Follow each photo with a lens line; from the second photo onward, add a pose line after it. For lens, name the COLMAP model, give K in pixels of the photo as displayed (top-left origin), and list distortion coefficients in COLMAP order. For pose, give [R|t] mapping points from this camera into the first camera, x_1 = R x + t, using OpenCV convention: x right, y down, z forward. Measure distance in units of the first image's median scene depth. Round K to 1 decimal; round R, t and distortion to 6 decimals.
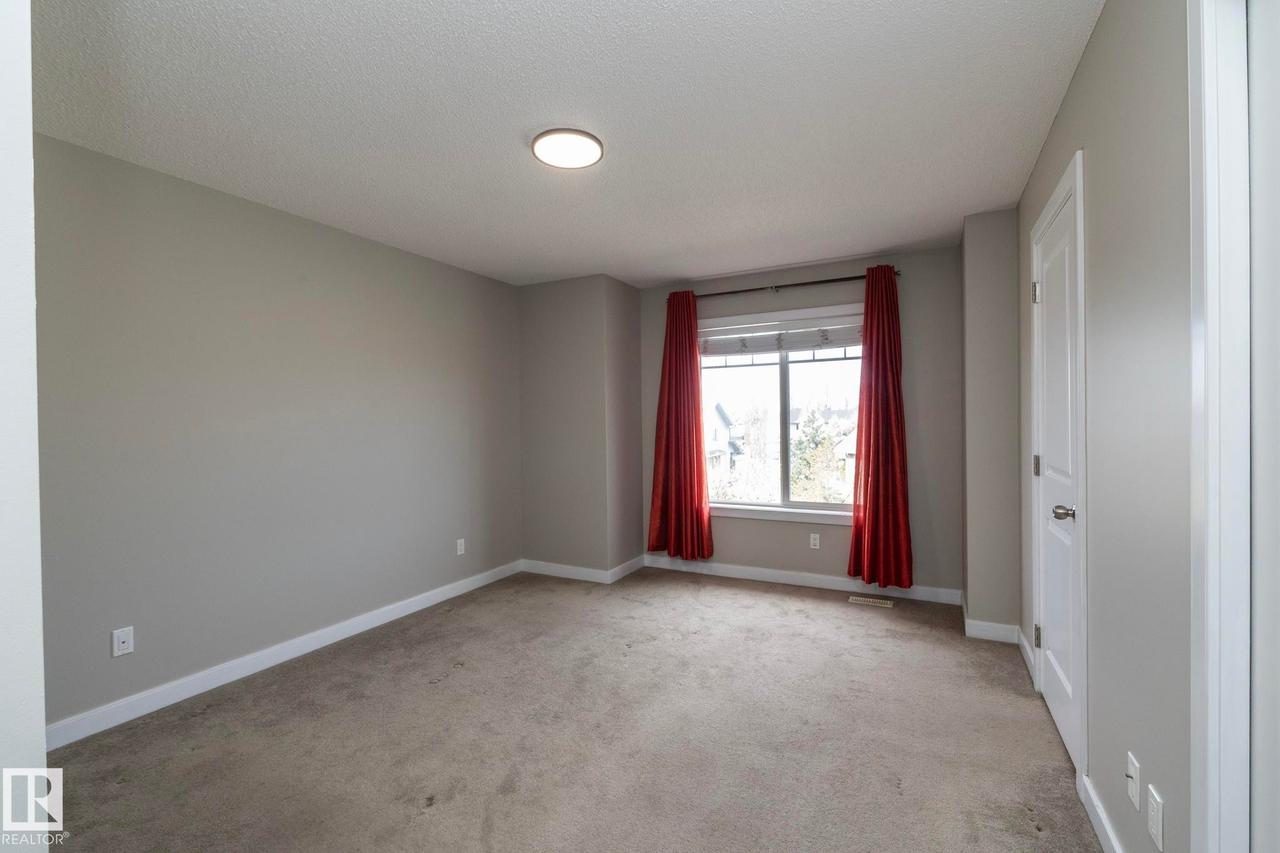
lens RADIAL K [[541.8, 0, 637.1], [0, 541.8, 429.0], [0, 0, 1]] dist [-0.001350, -0.000325]
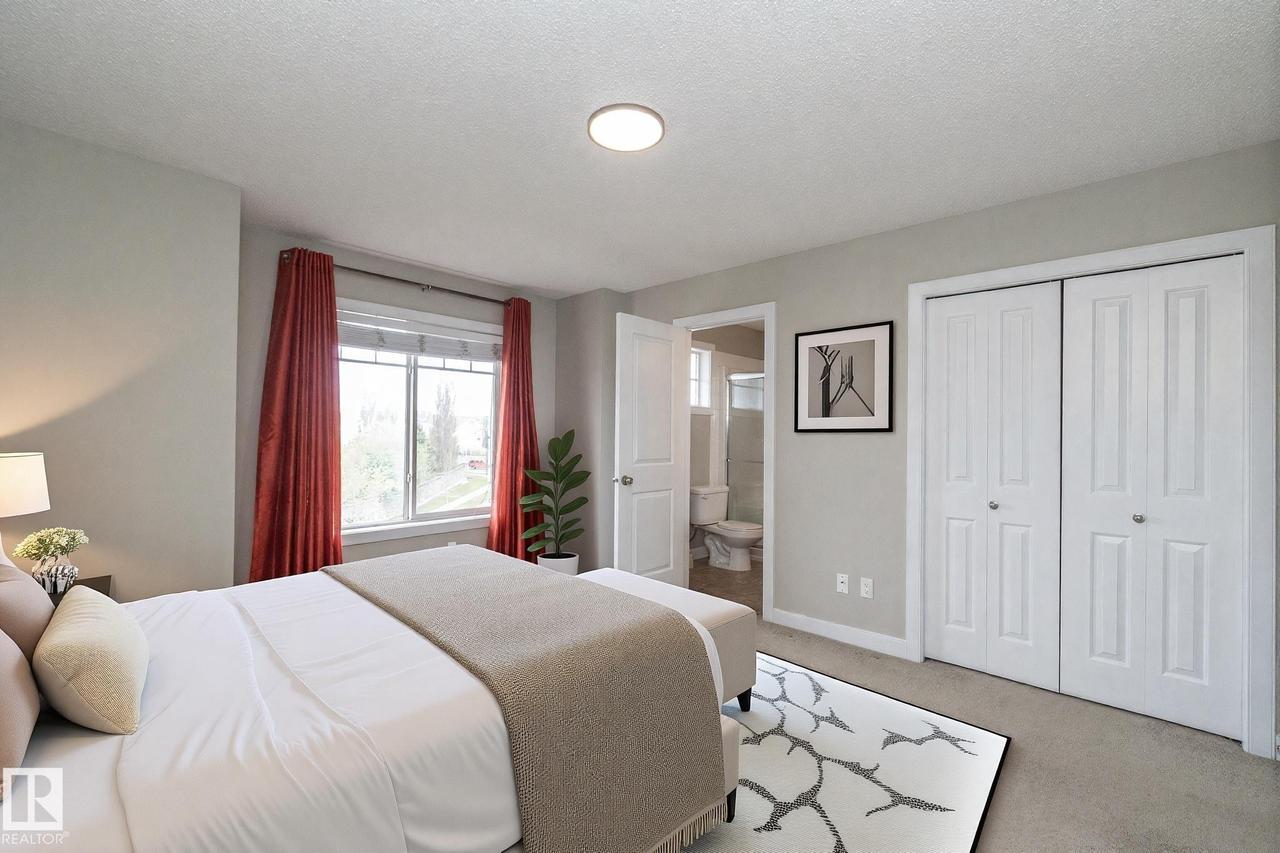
lens RADIAL K [[541.8, 0, 637.1], [0, 541.8, 426.3], [0, 0, 1]] dist [-0.001517, -0.000286]
pose [[0.264960, 0.021071, 0.964029, -0.532329], [-0.009997, 0.999768, -0.019105, -0.005093], [-0.964208, -0.004575, 0.265109, 0.390343]]
